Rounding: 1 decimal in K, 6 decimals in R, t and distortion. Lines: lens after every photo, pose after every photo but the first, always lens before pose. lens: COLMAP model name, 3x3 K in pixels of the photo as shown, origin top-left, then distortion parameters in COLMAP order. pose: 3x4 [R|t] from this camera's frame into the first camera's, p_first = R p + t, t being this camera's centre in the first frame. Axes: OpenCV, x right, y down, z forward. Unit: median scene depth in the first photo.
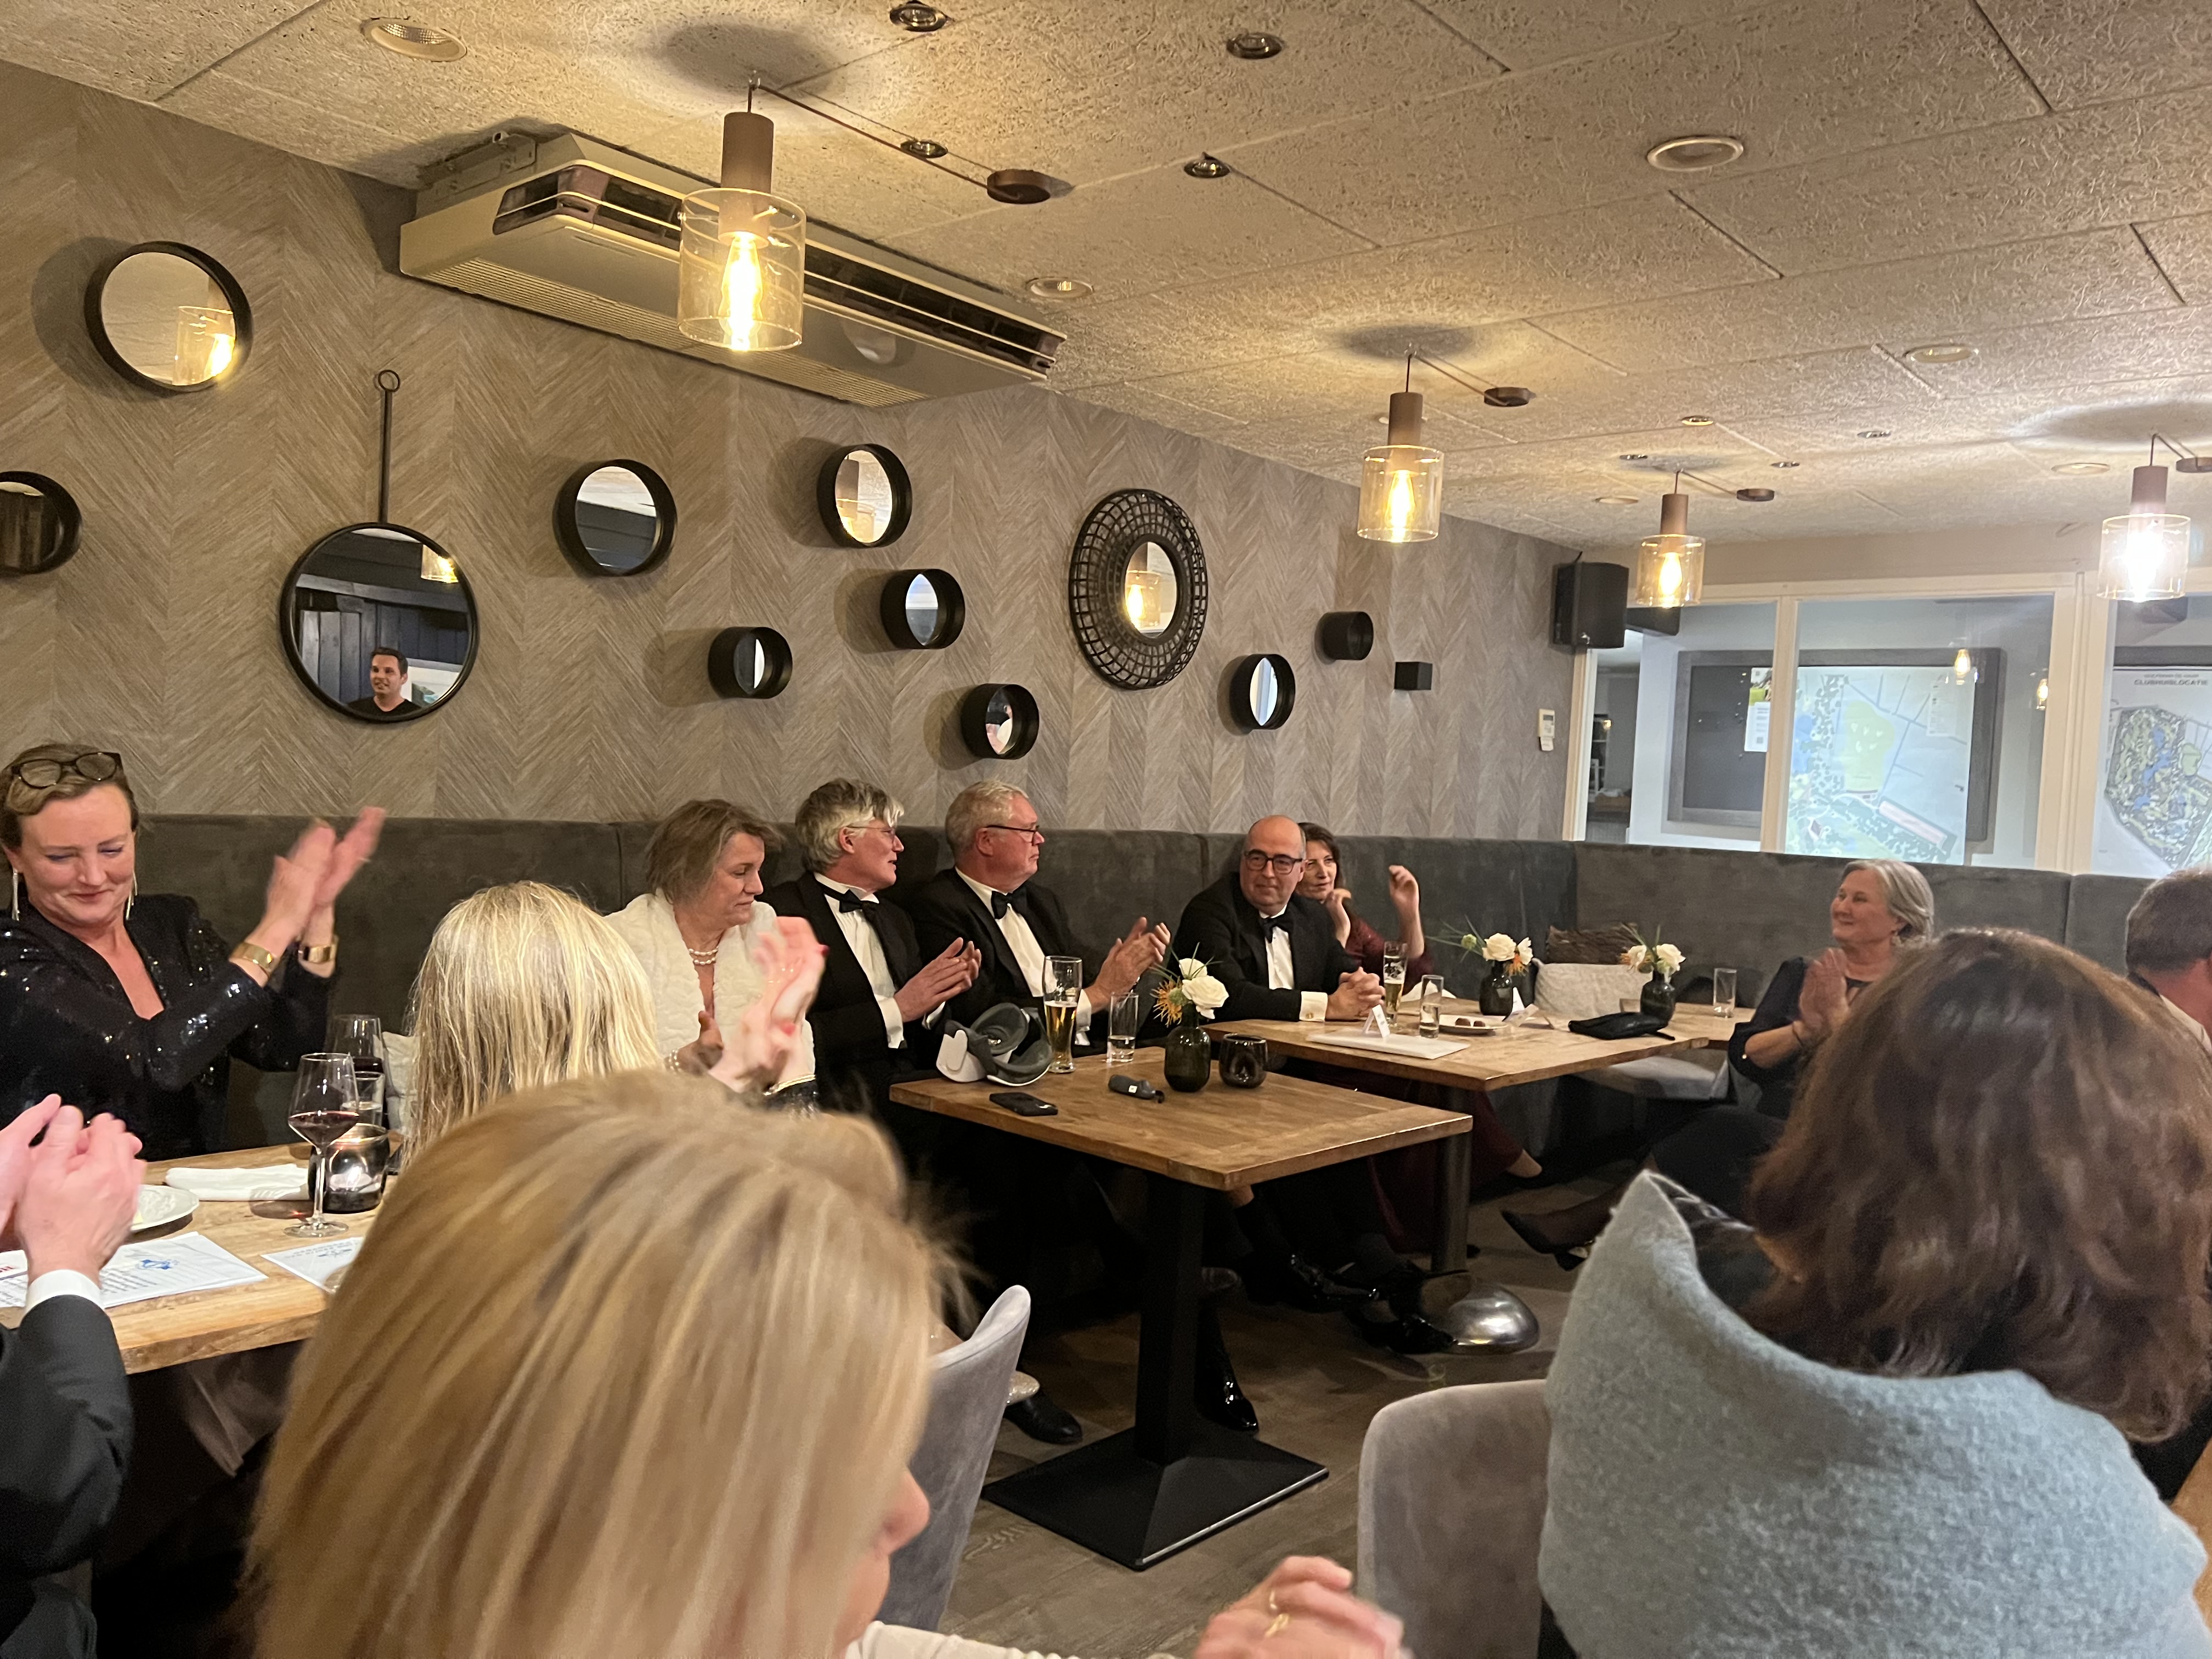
lens RADIAL K [[1652.7, 0, 1087.6], [0, 1652.7, 823.6], [0, 0, 1]] dist [0.046319, -0.046621]
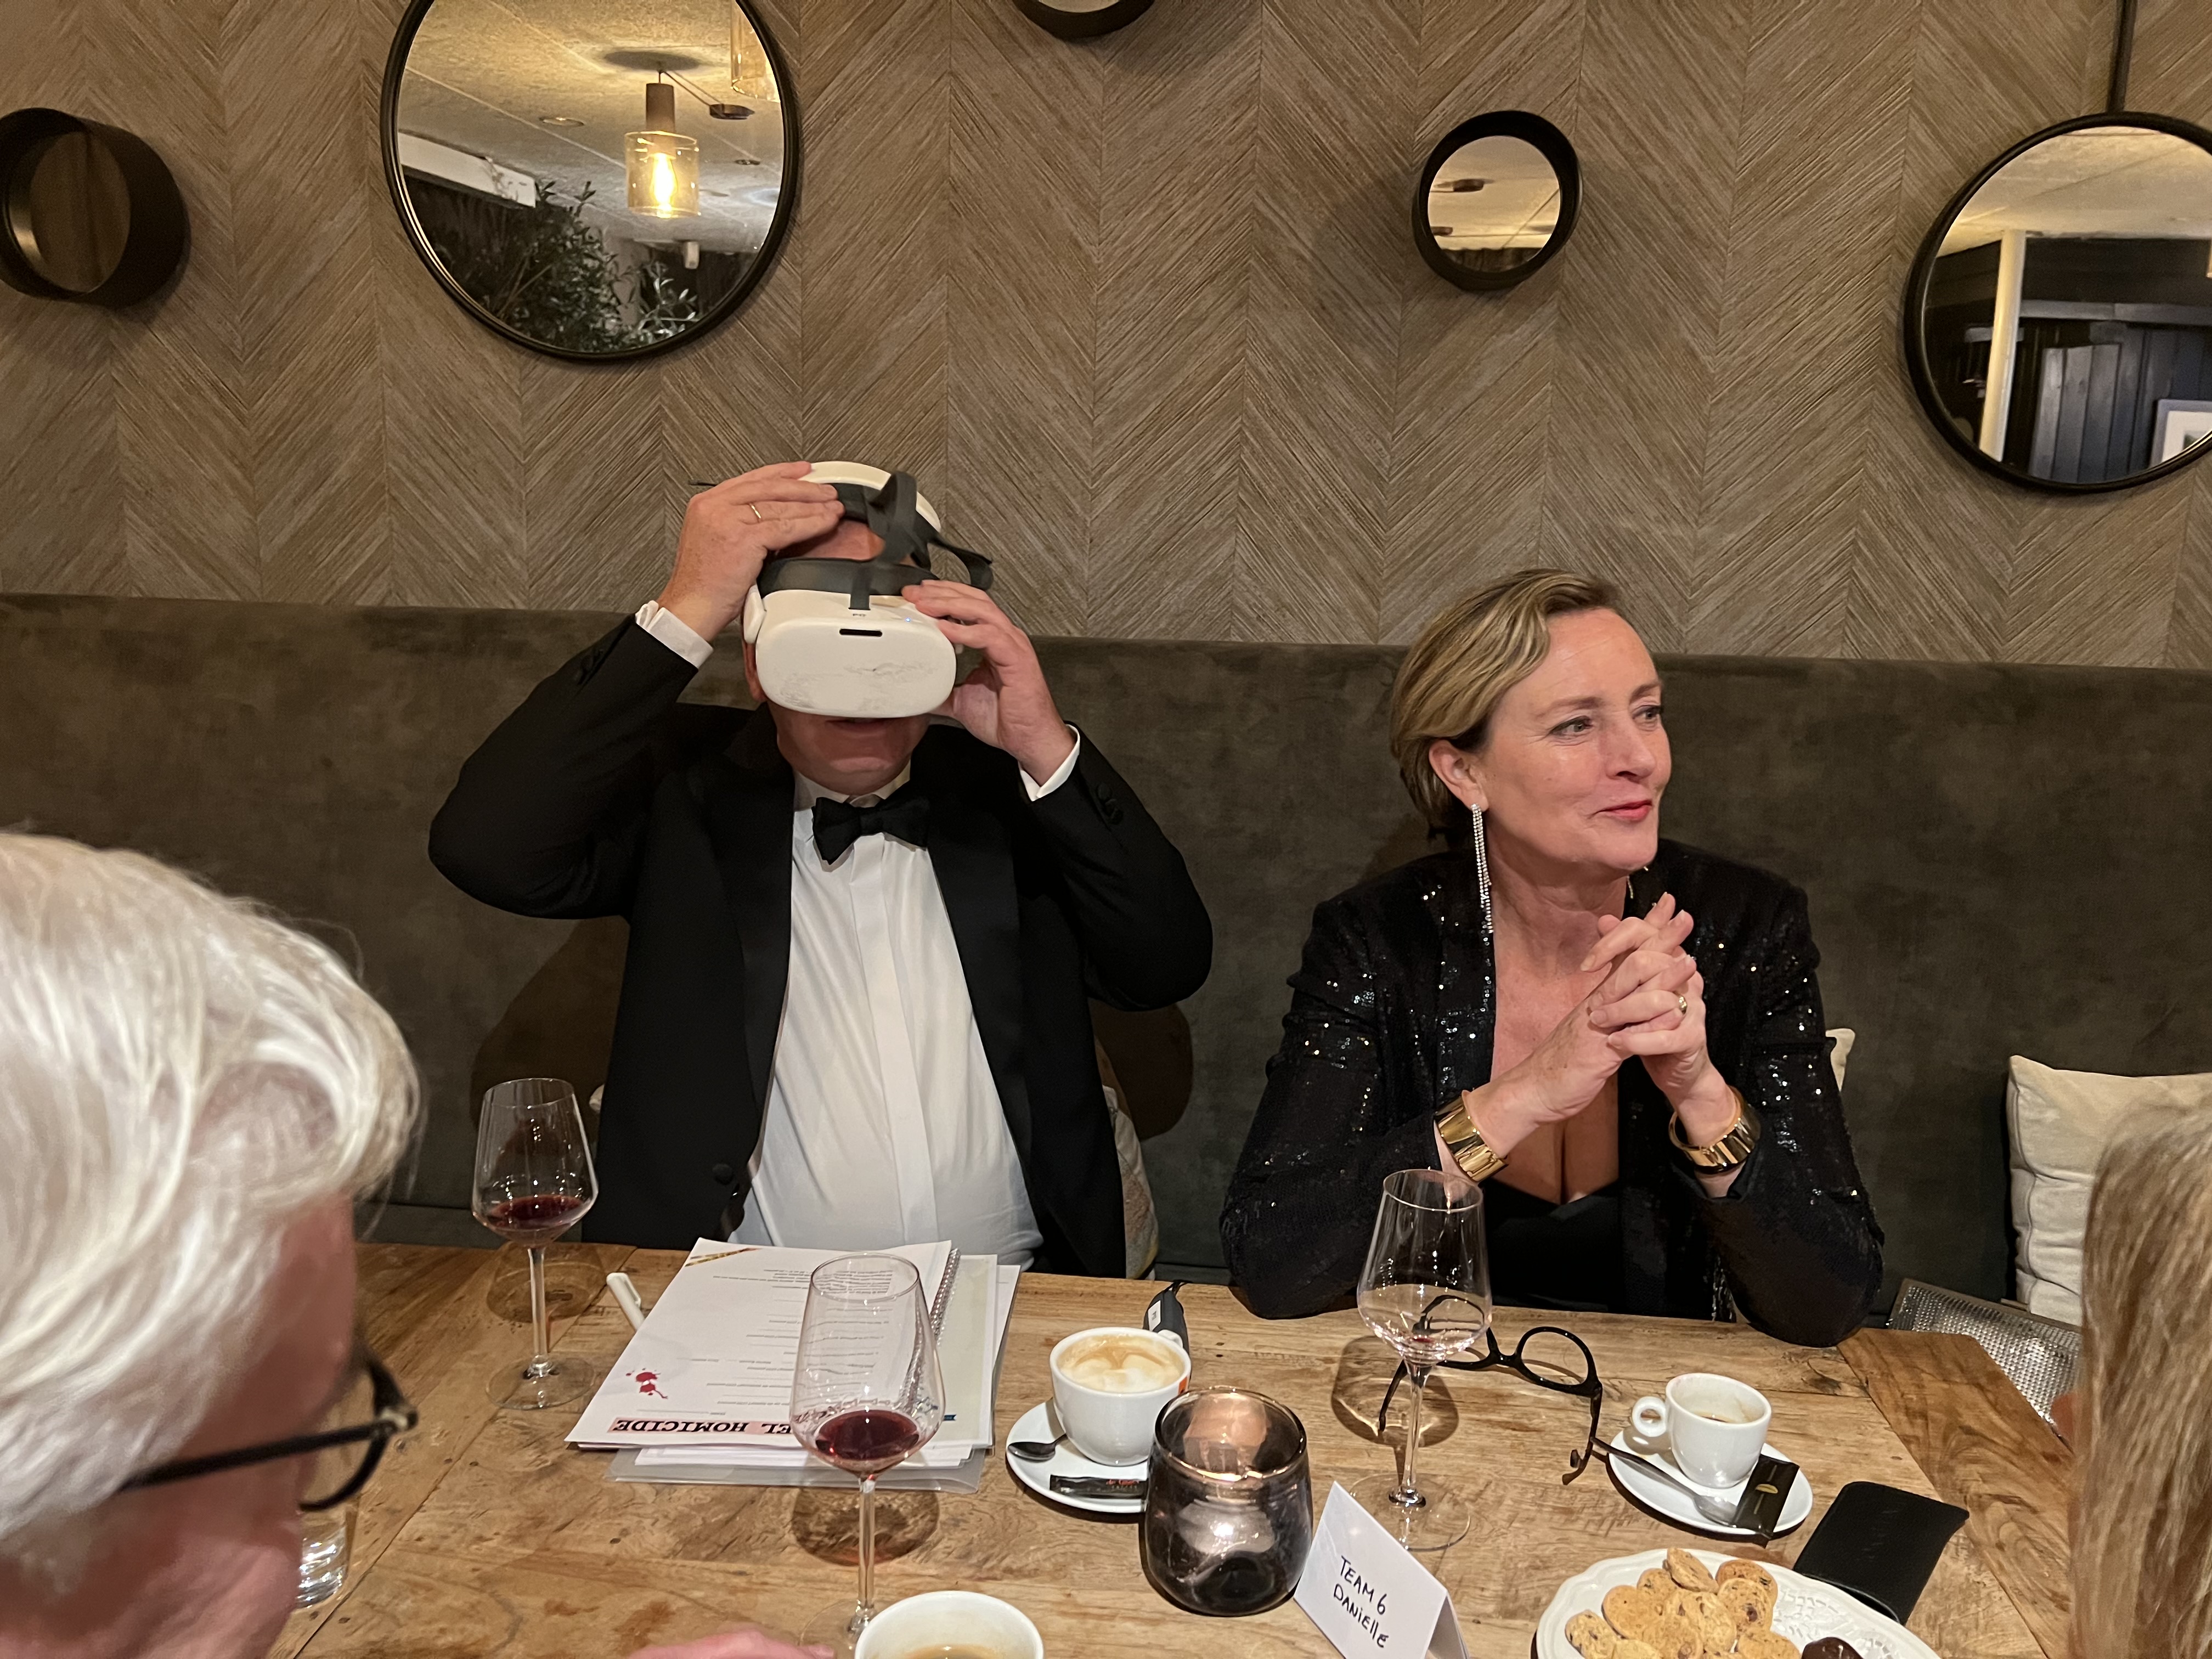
lens RADIAL K [[1652.7, 0, 1114.8], [0, 1652.7, 821.0], [0, 0, 1]] dist [0.046319, -0.046621]
pose [[0.580340, 0.127180, -0.804382, -0.158796], [-0.019242, 0.989596, 0.142582, -0.028037], [0.814147, -0.067269, 0.576749, 0.440708]]
